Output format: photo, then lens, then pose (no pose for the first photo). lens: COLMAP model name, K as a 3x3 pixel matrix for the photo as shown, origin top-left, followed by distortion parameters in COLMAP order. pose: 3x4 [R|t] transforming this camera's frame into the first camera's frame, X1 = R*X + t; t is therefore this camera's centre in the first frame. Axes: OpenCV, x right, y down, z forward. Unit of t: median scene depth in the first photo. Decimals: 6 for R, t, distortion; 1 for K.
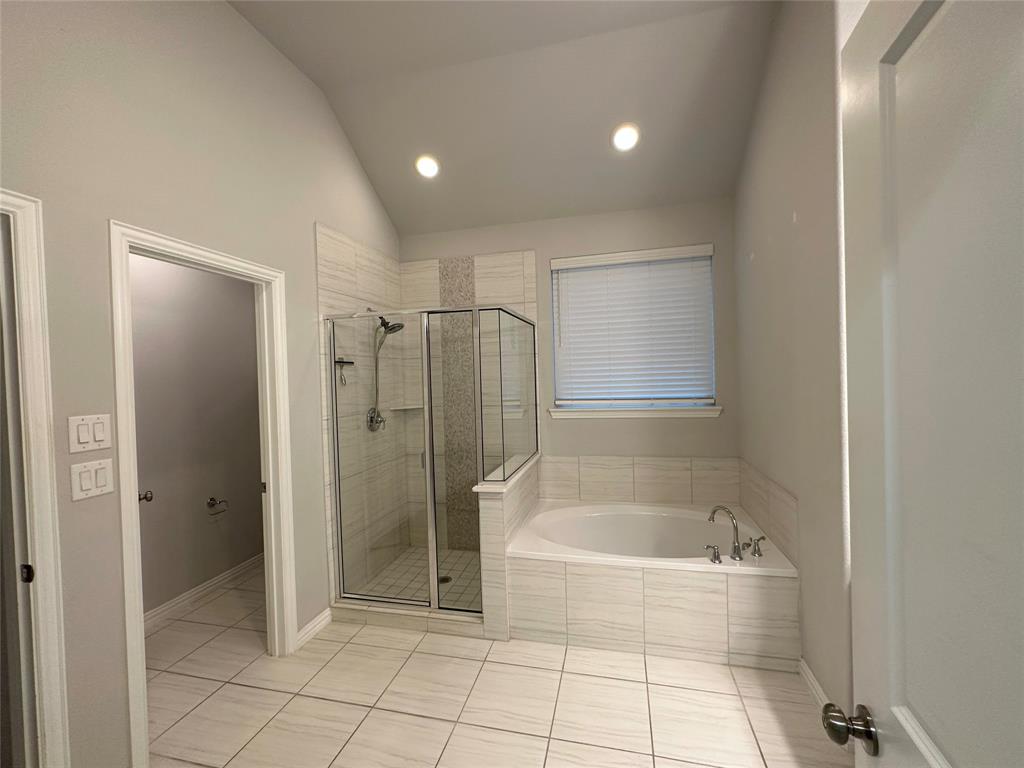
lens RADIAL K [[439.5, 0, 512.0], [0, 439.5, 384.0], [0, 0, 1]] dist [-0.001806, 0.000596]
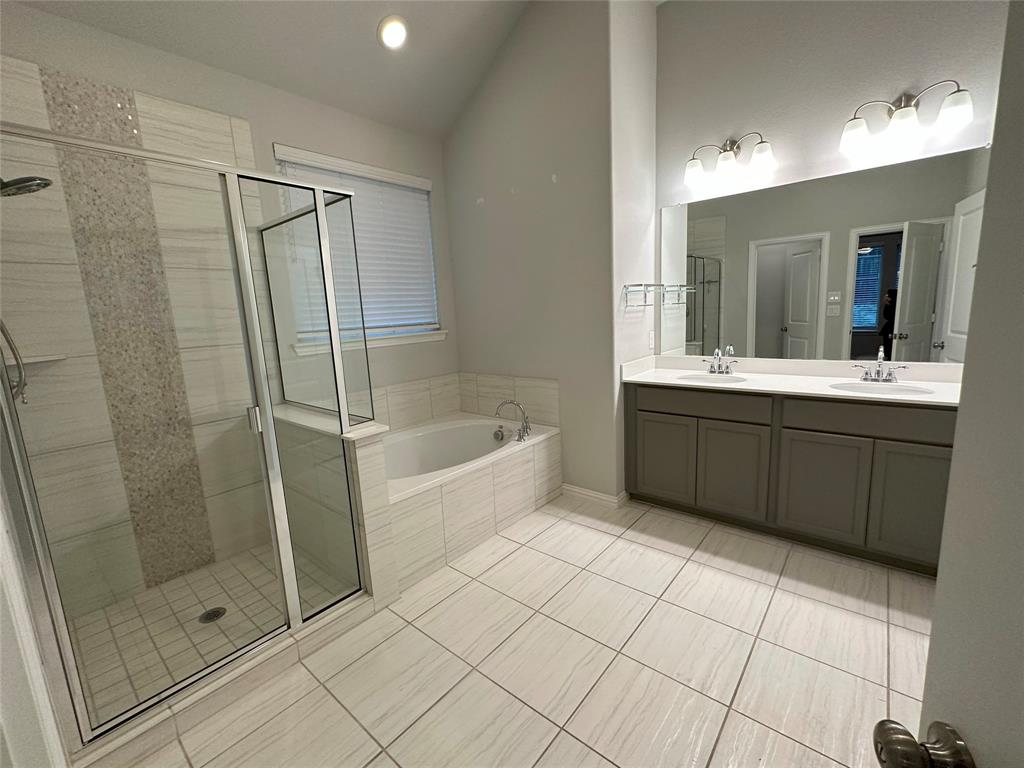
lens RADIAL K [[439.5, 0, 512.0], [0, 439.5, 384.0], [0, 0, 1]] dist [-0.001806, 0.000596]
pose [[0.443781, -0.140746, 0.885013, -0.606896], [0.055196, 0.990007, 0.129767, 0.063485], [-0.894434, -0.008739, 0.447115, 0.405274]]
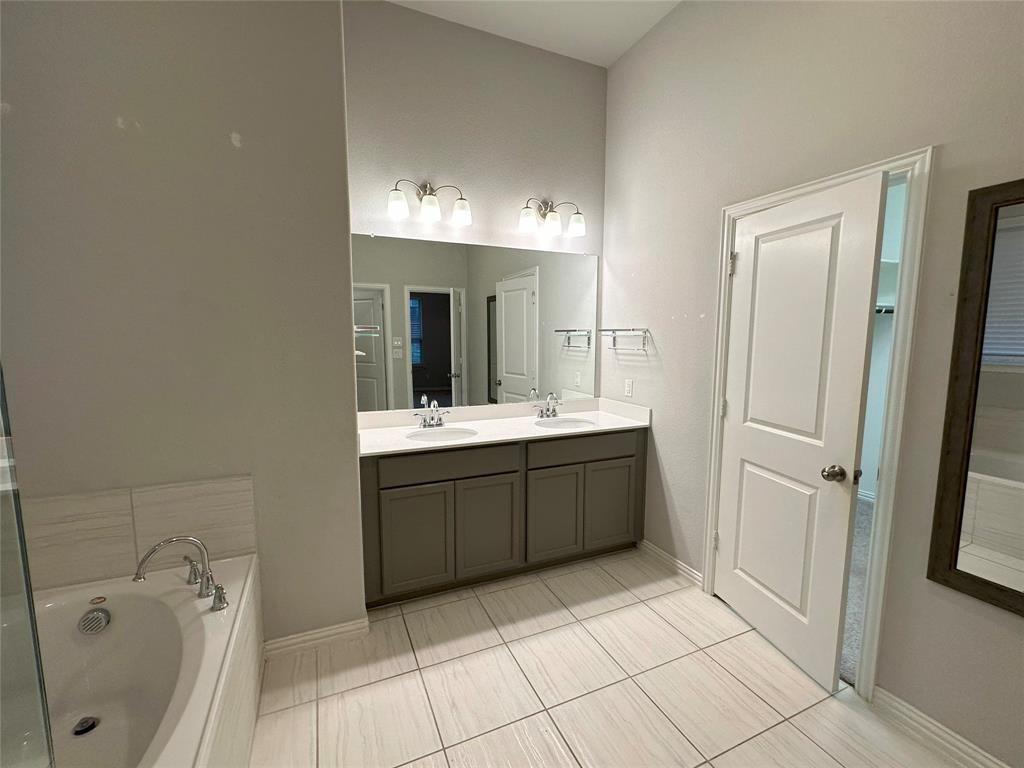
lens RADIAL K [[439.5, 0, 512.0], [0, 439.5, 384.0], [0, 0, 1]] dist [-0.001806, 0.000596]
pose [[-0.614511, -0.065659, 0.786171, -0.288367], [0.028373, 0.994046, 0.105198, 0.005194], [-0.788398, 0.086952, -0.608990, 0.933453]]
